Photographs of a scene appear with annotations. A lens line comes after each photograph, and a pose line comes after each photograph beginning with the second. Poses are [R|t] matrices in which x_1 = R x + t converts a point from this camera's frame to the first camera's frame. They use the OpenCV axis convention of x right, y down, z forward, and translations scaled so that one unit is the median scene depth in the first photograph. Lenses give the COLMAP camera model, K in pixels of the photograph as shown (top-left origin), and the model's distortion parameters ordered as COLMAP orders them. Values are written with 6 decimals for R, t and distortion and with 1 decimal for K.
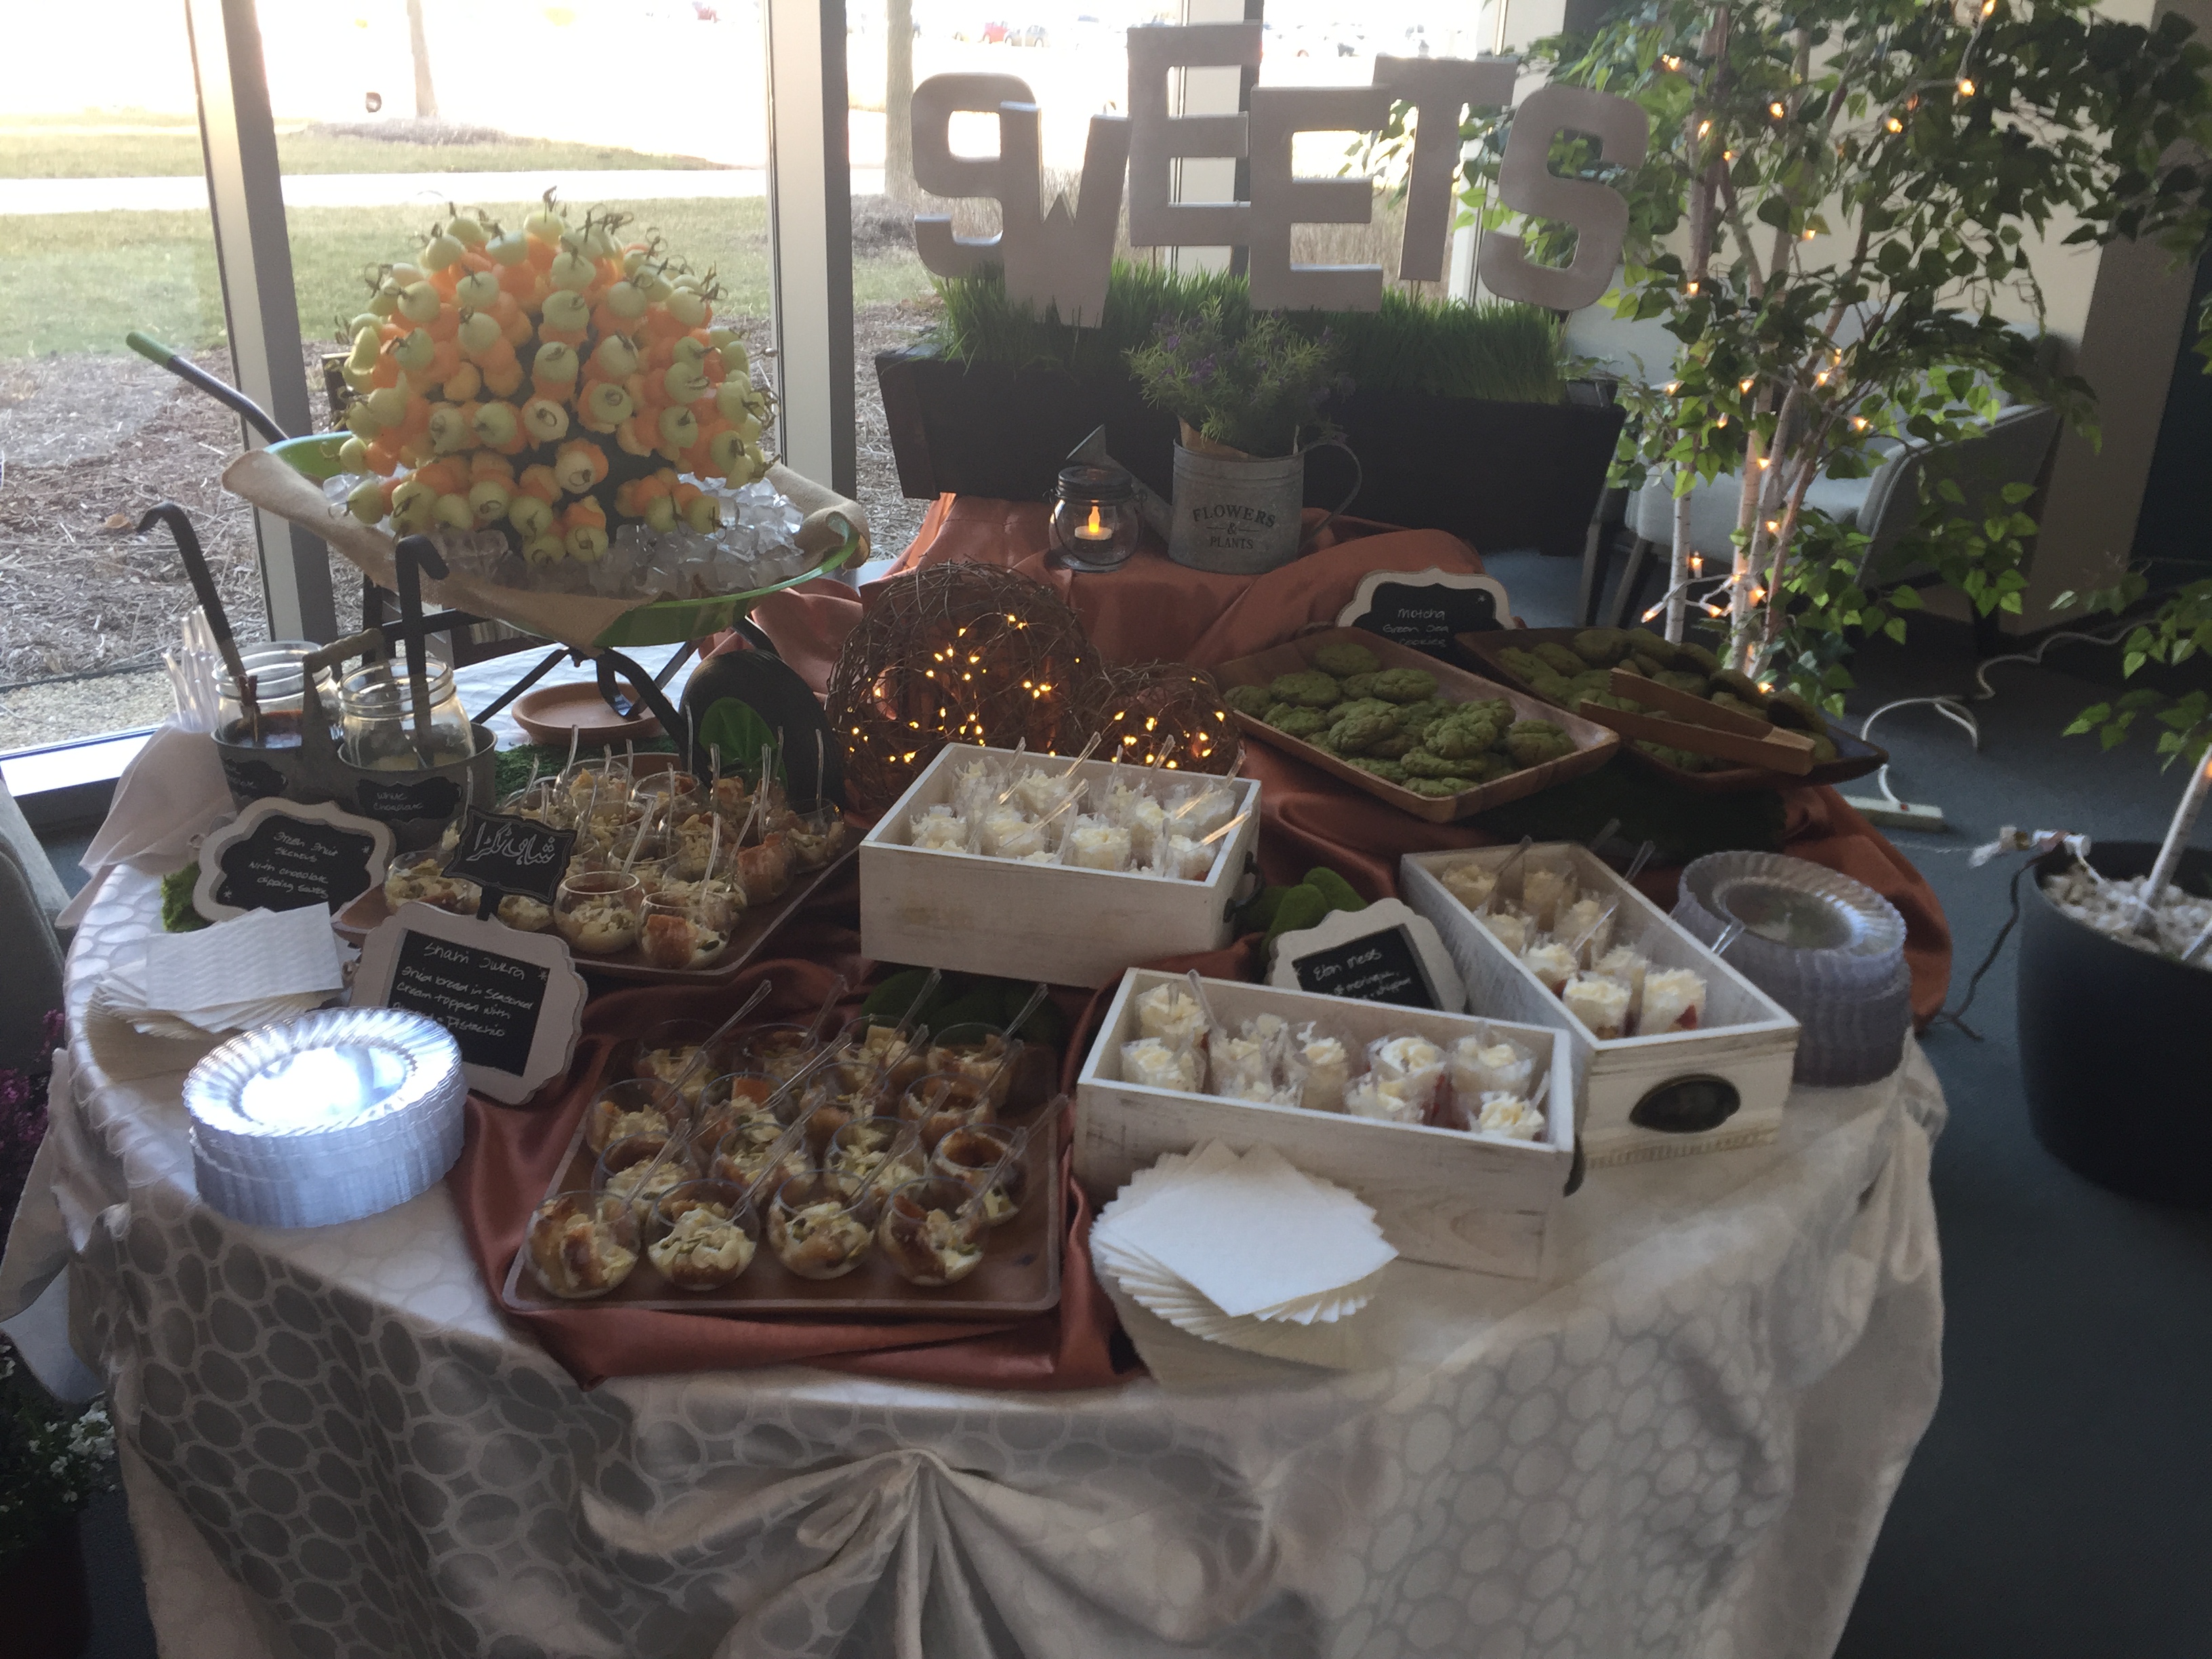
lens RADIAL K [[1918.7, 0, 1104.1], [0, 1918.7, 787.4], [0, 0, 1]] dist [0.079472, -0.108267]
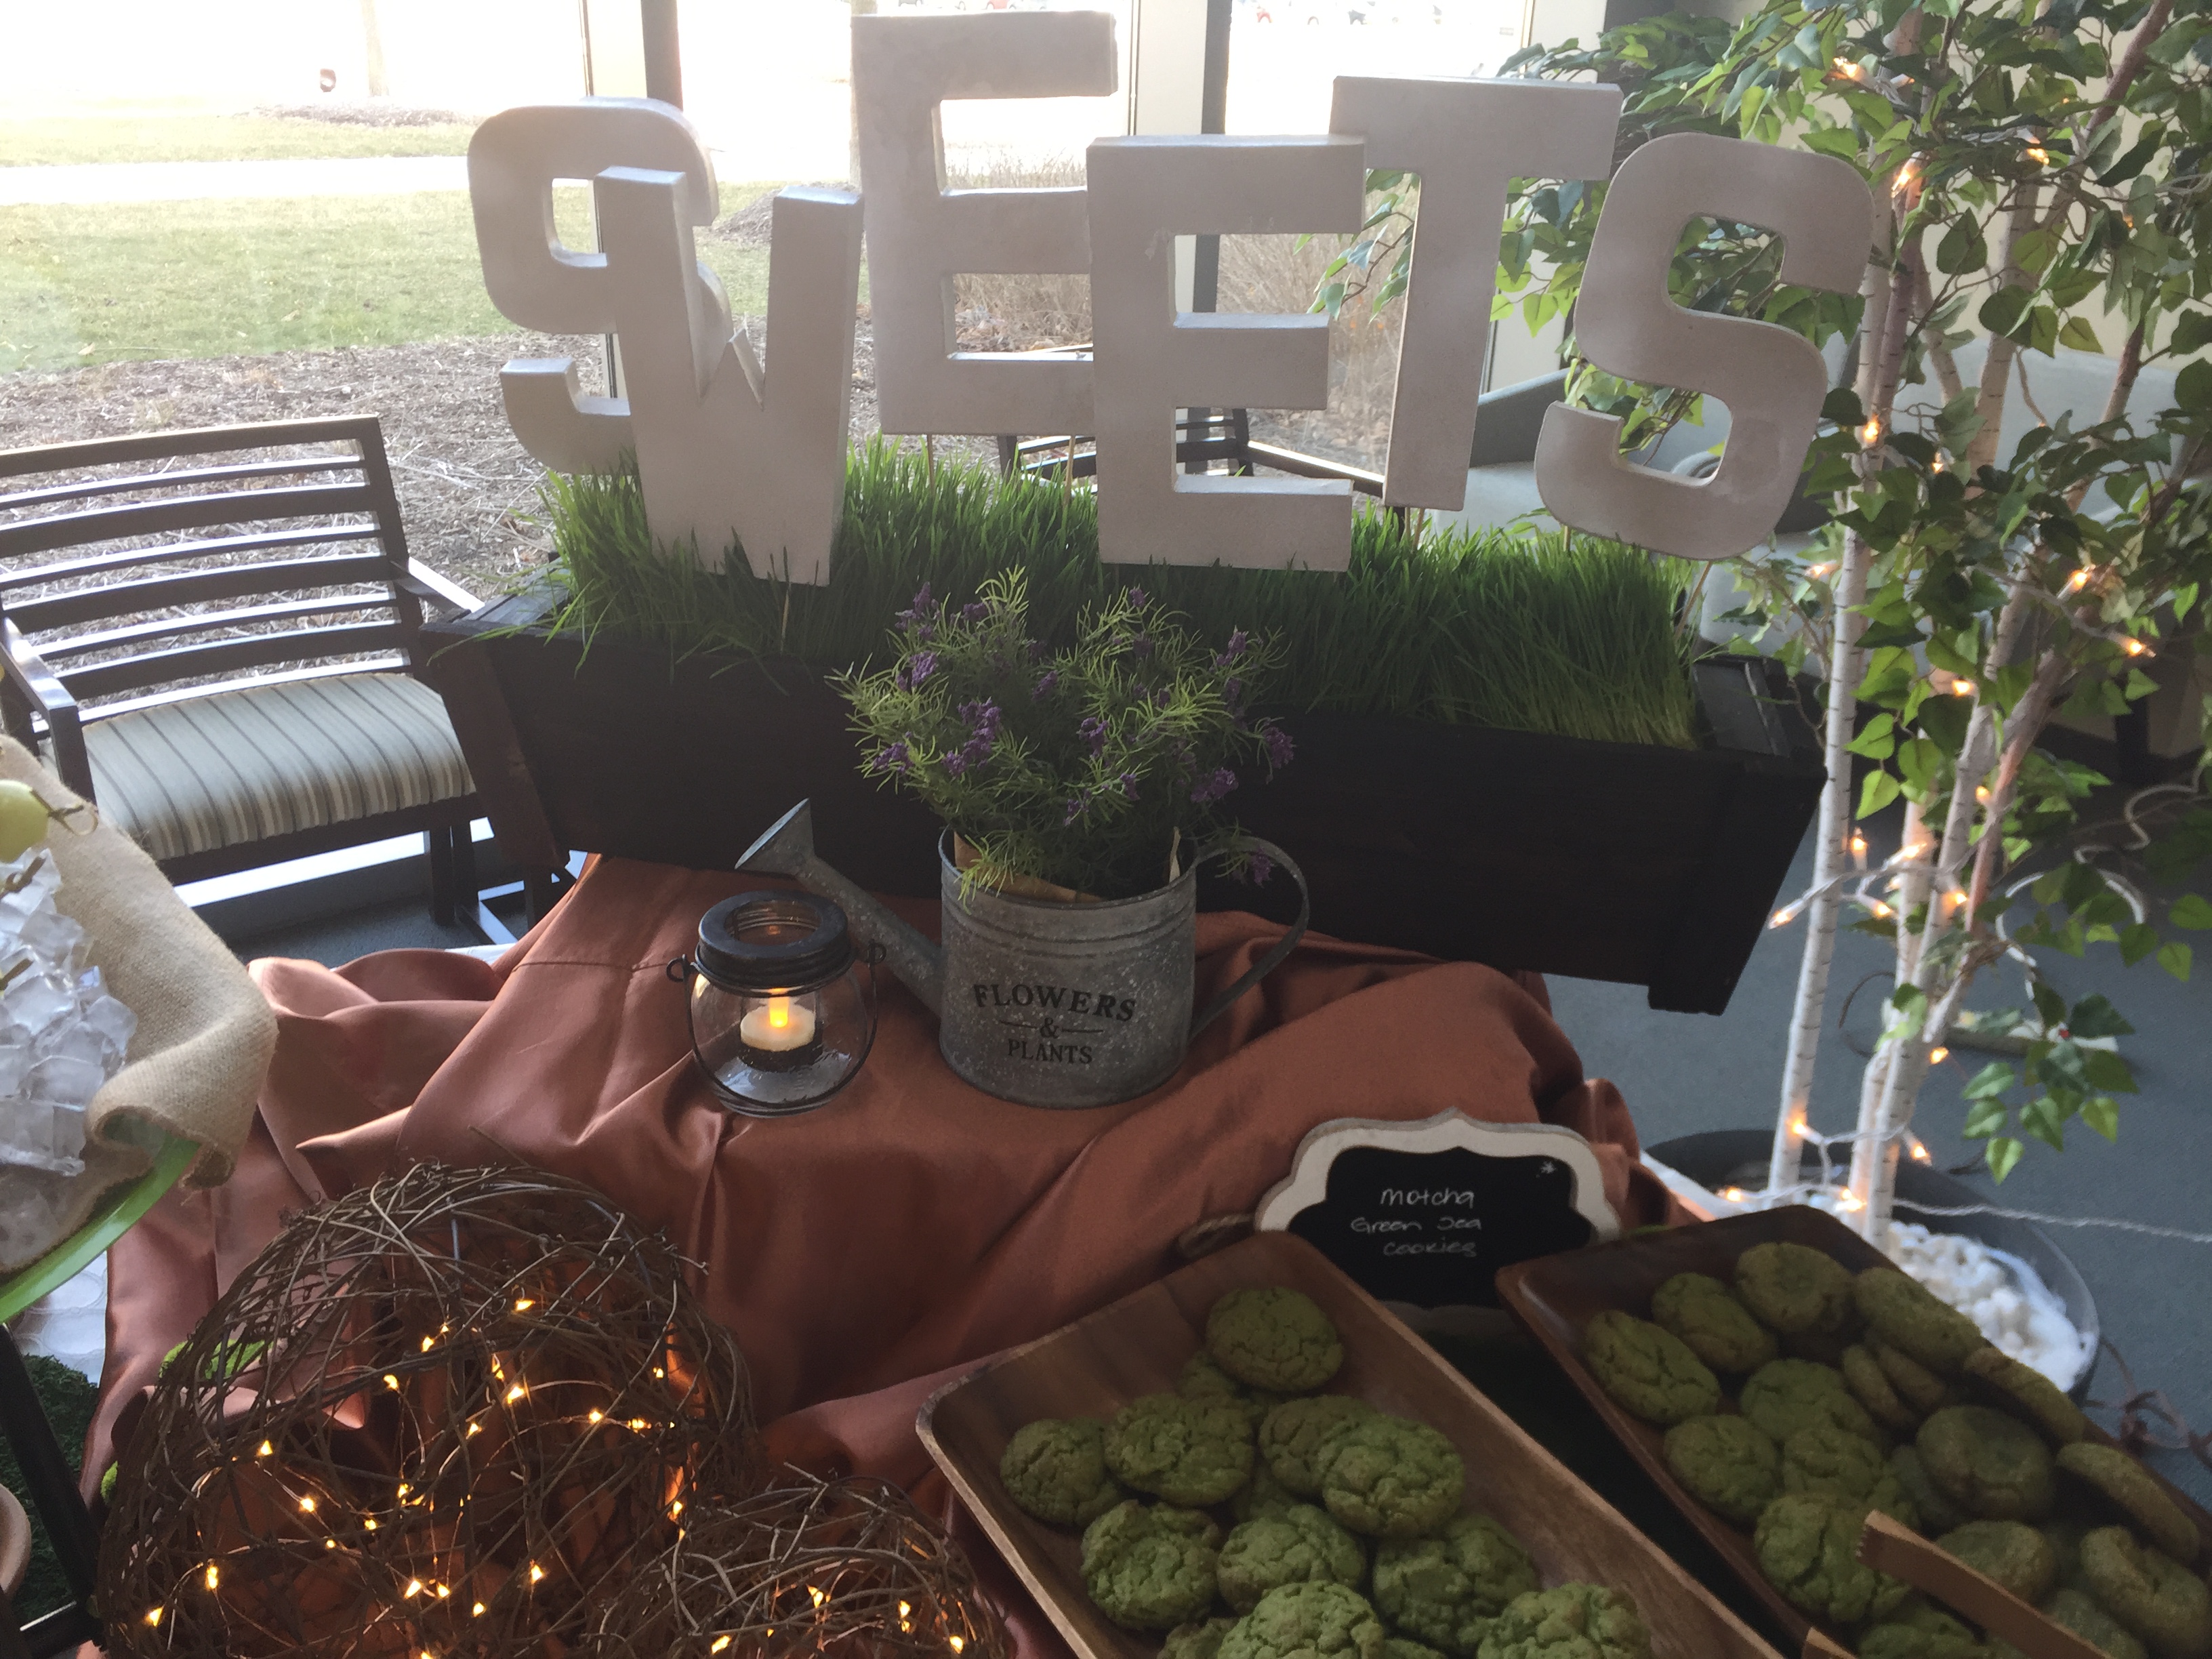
lens RADIAL K [[1918.7, 0, 1105.7], [0, 1918.7, 817.1], [0, 0, 1]] dist [0.079472, -0.108267]
pose [[0.999985, -0.002965, -0.004552, 0.099700], [0.003085, 0.999639, 0.026704, -0.241313], [0.004472, -0.026718, 0.999633, 0.596424]]
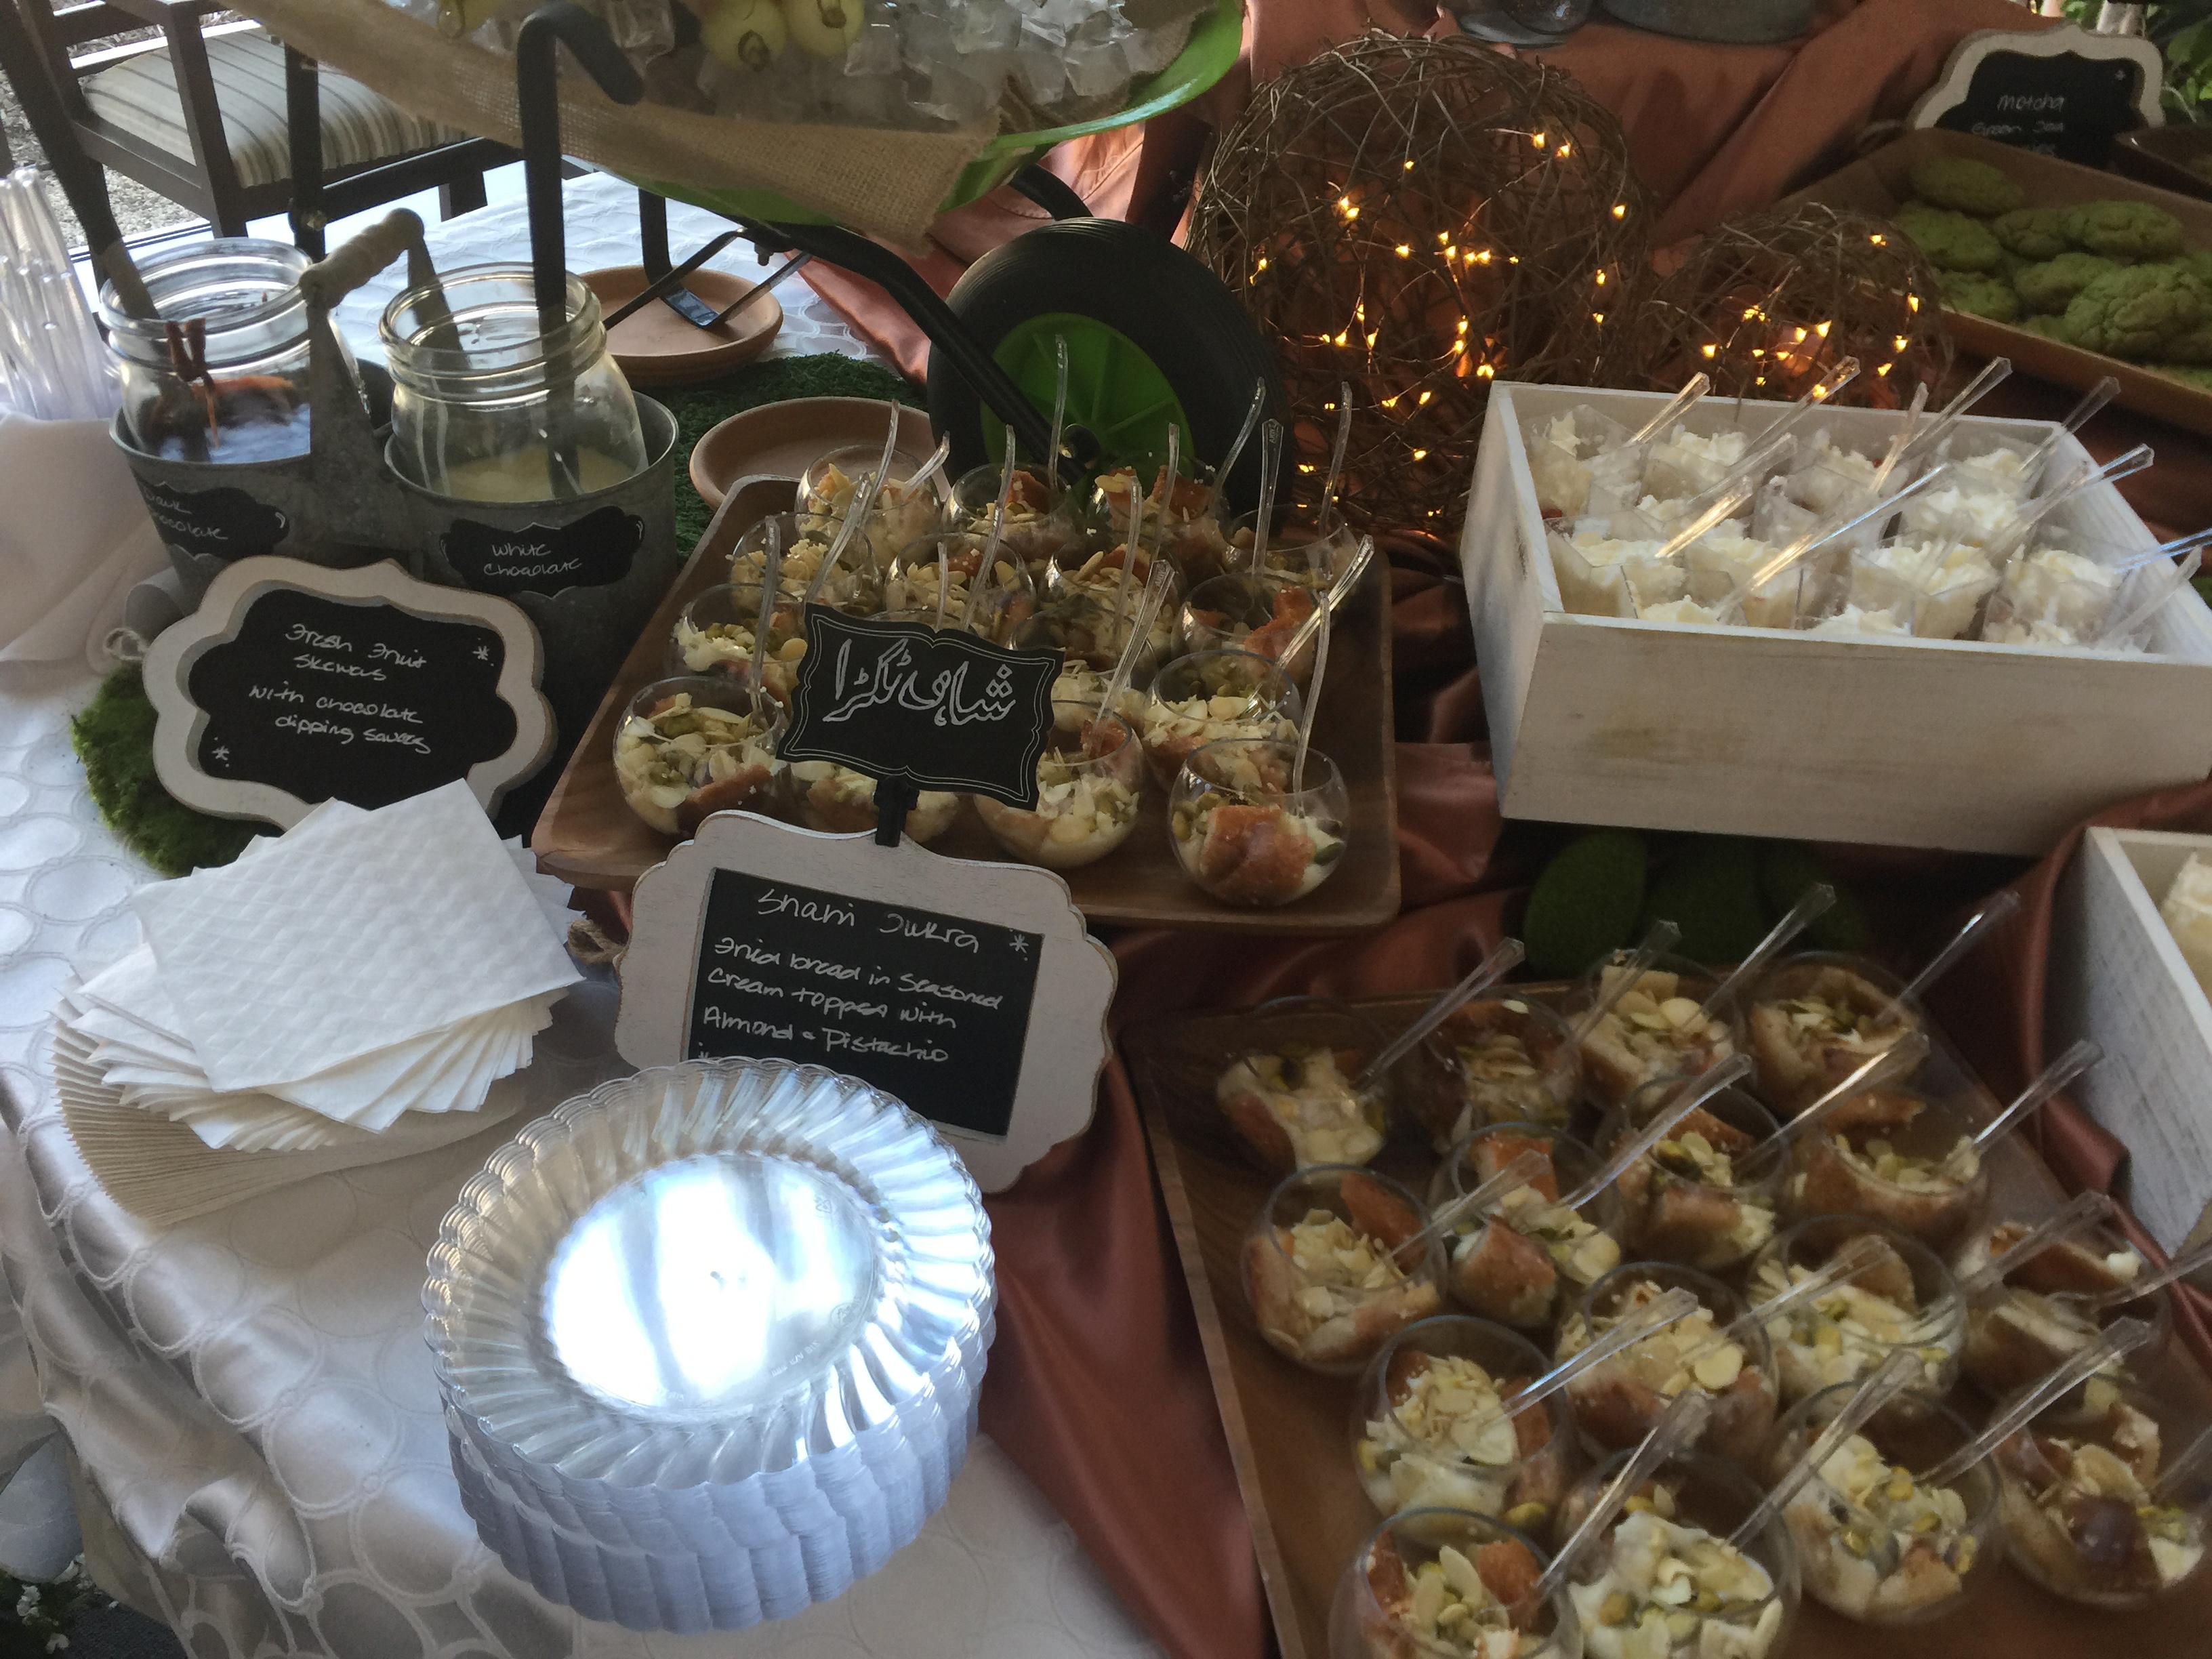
lens RADIAL K [[1918.7, 0, 1089.2], [0, 1918.7, 829.7], [0, 0, 1]] dist [0.079472, -0.108267]
pose [[0.987316, -0.084007, 0.134723, -0.289617], [0.045267, 0.962275, 0.268288, -0.055292], [-0.152179, -0.258787, 0.953872, 0.453278]]
